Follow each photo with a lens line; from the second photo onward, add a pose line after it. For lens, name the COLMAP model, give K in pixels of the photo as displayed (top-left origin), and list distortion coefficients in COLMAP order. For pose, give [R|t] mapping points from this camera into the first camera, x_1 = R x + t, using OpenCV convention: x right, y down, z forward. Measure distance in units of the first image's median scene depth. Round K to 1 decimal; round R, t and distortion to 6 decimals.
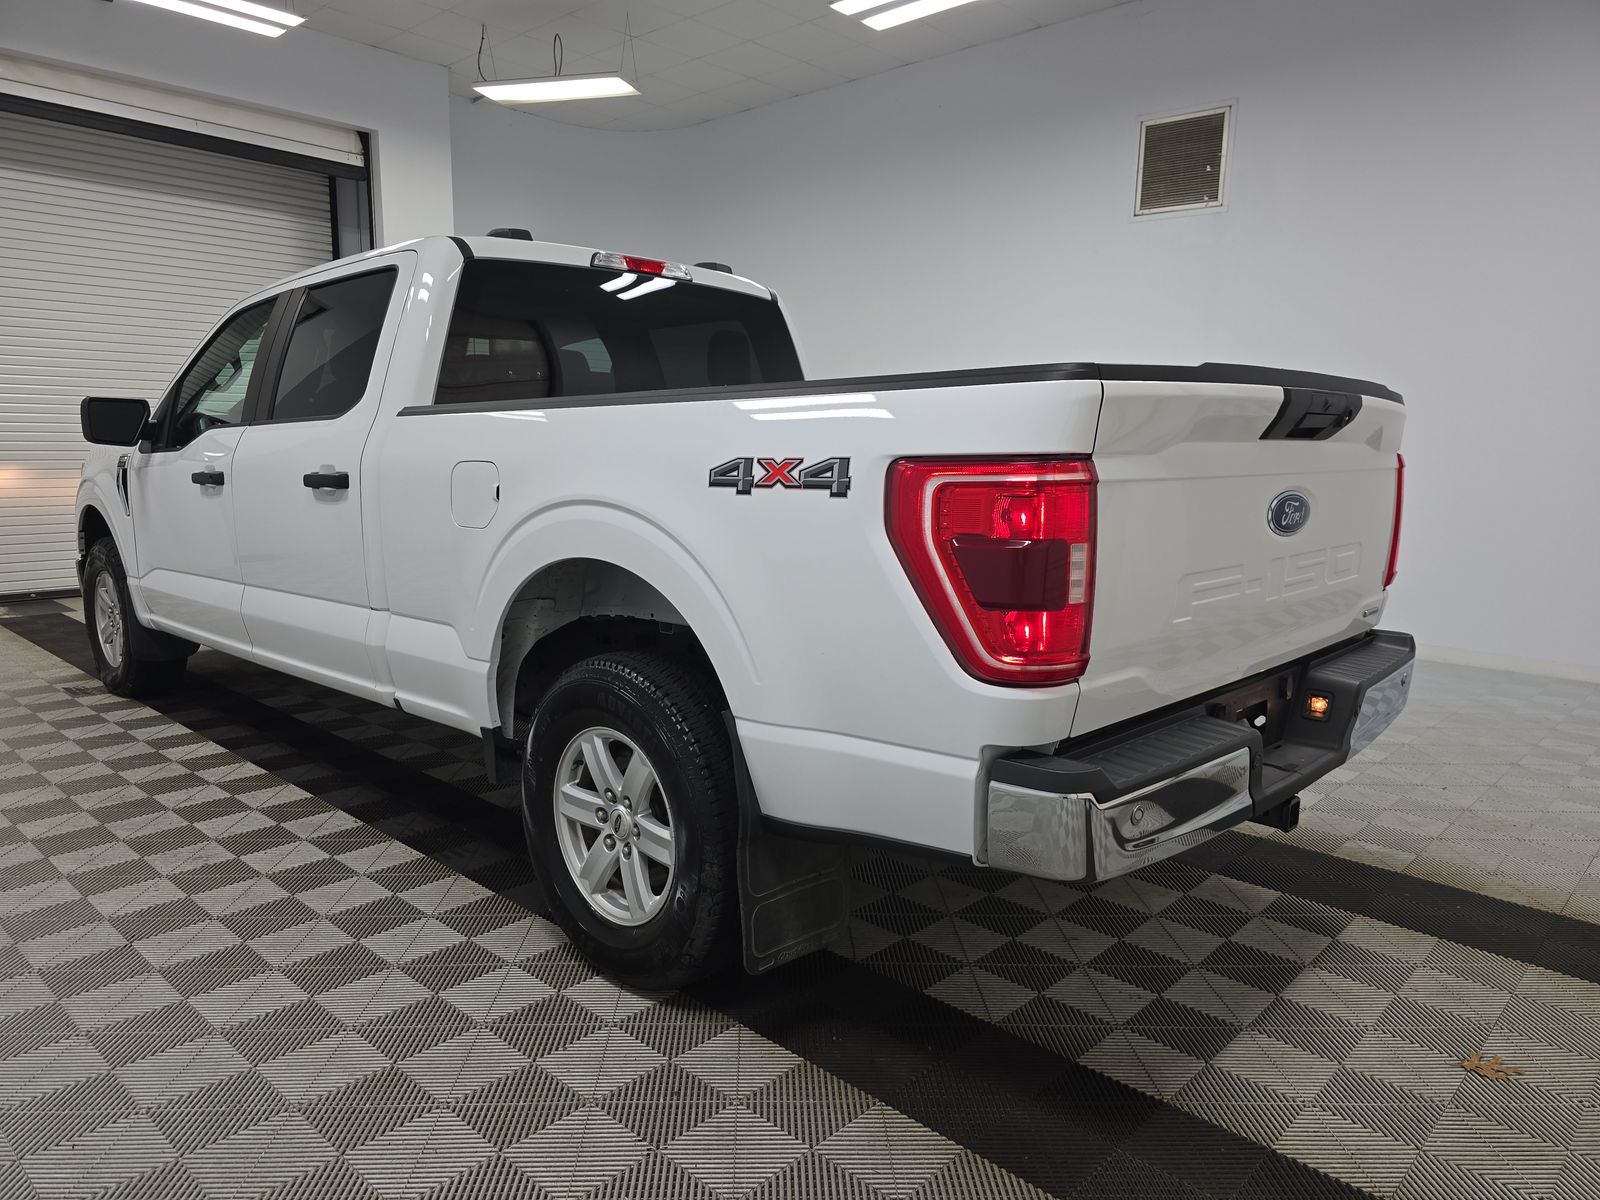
lens RADIAL K [[1079.8, 0, 800.0], [0, 1079.8, 600.0], [0, 0, 1]] dist [-0.000417, -0.001307]
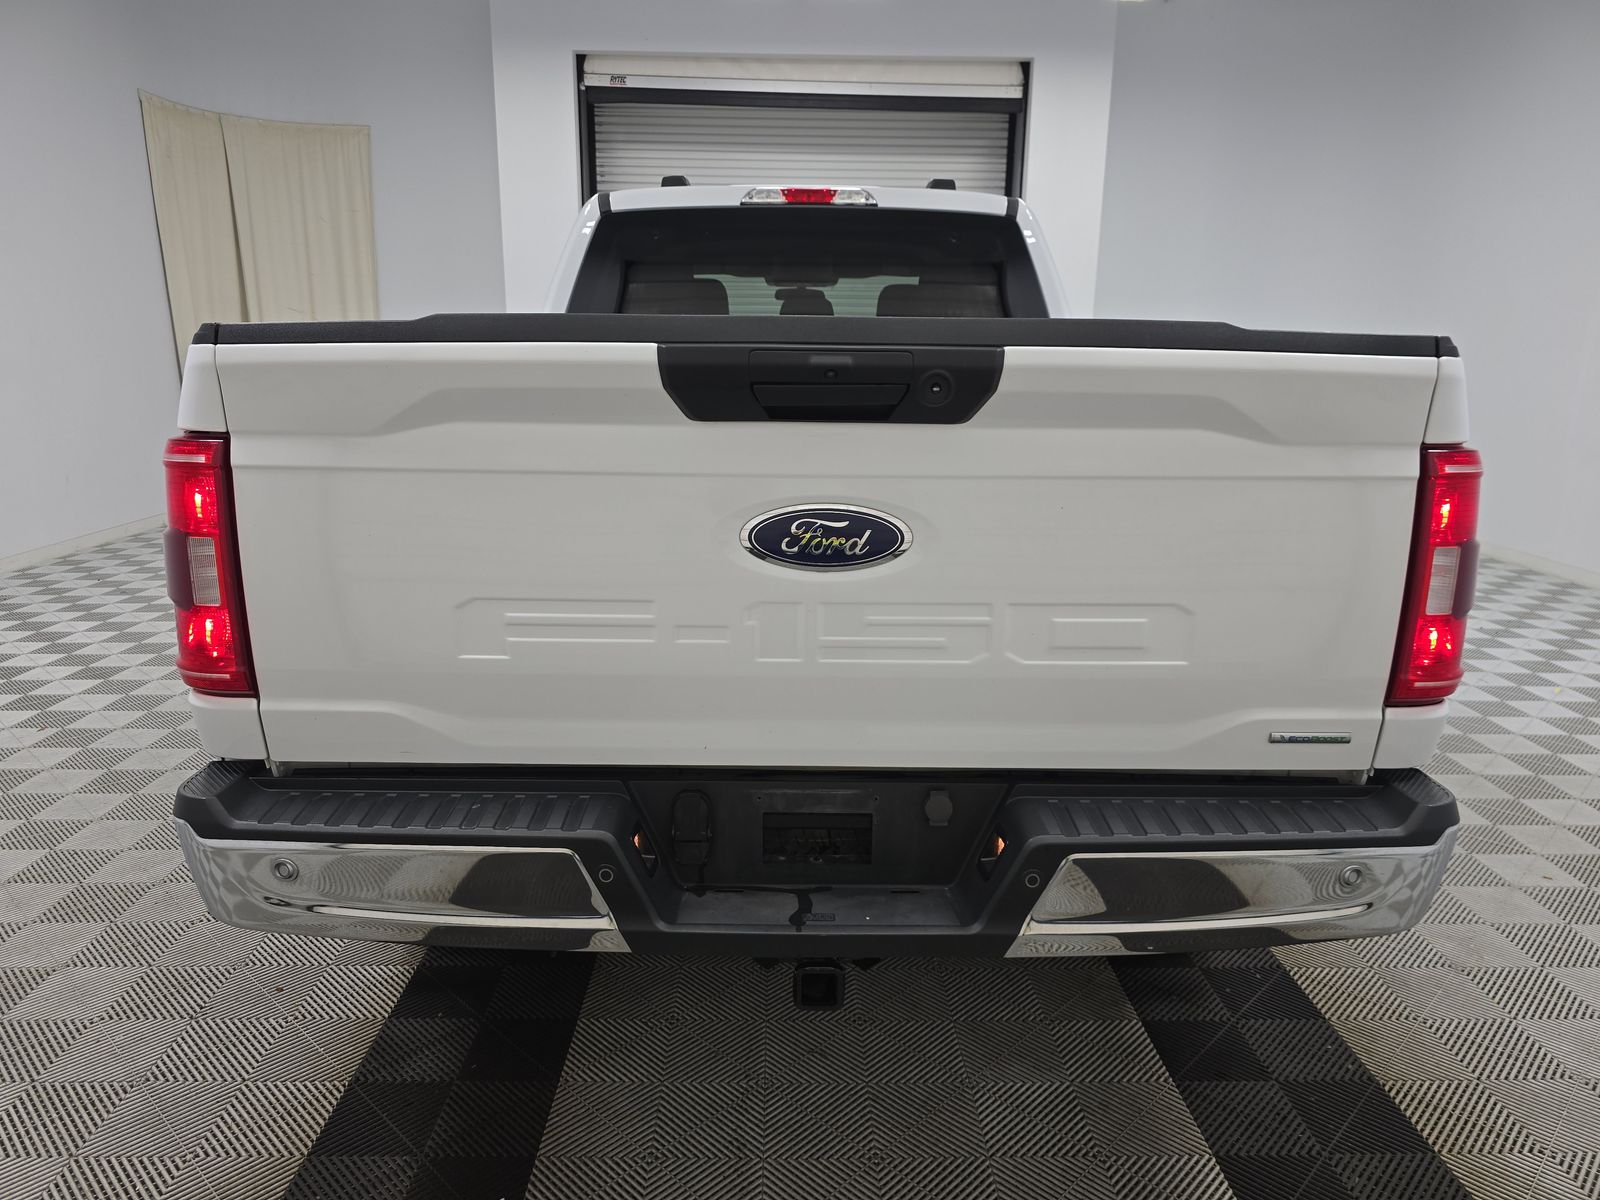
lens RADIAL K [[1079.8, 0, 800.0], [0, 1079.8, 600.0], [0, 0, 1]] dist [-0.000417, -0.001307]
pose [[0.697777, 0.159045, -0.698435, 0.259625], [-0.111598, 0.987271, 0.113324, -0.033880], [0.707568, -0.001131, 0.706644, 0.159156]]
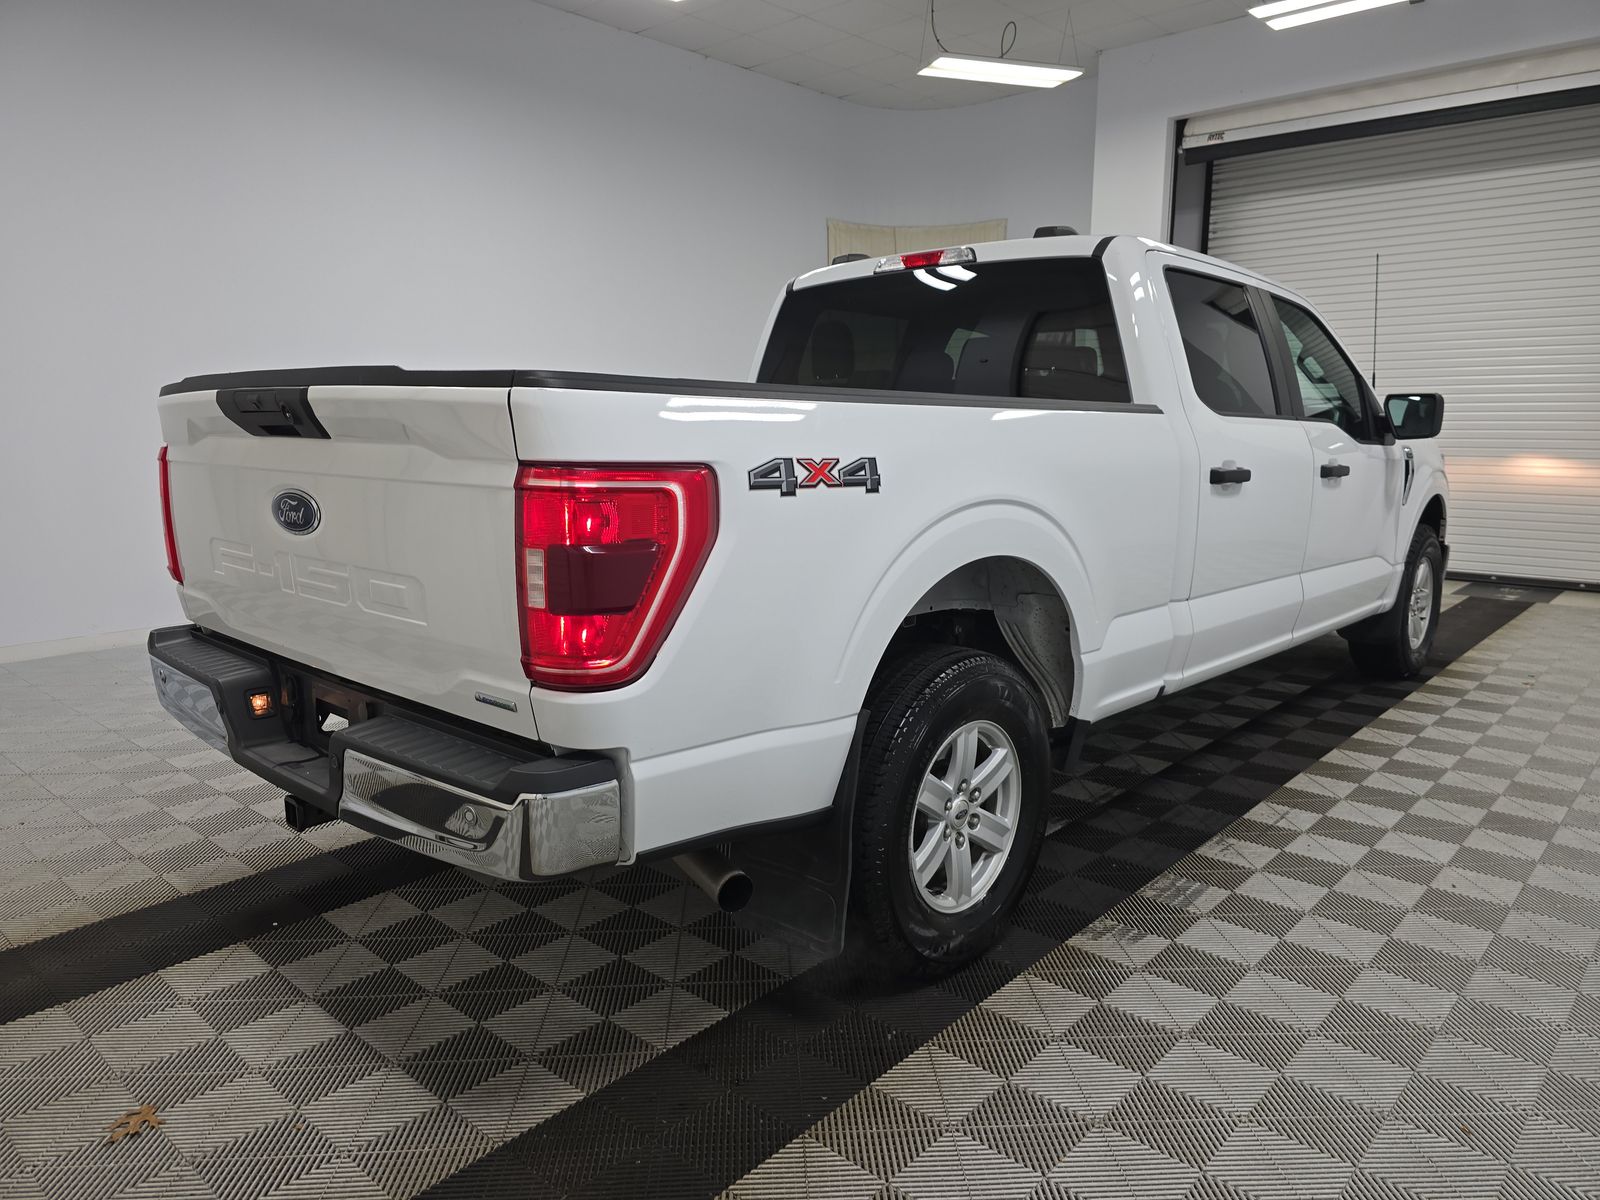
lens RADIAL K [[1070.5, 0, 799.8], [0, 1070.5, 572.8], [0, 0, 1]] dist [0.032717, 0.000695]
pose [[0.039368, 0.141669, -0.989131, 0.425387], [-0.150128, 0.979501, 0.134314, -0.067077], [0.987882, 0.143208, 0.059830, 0.415284]]
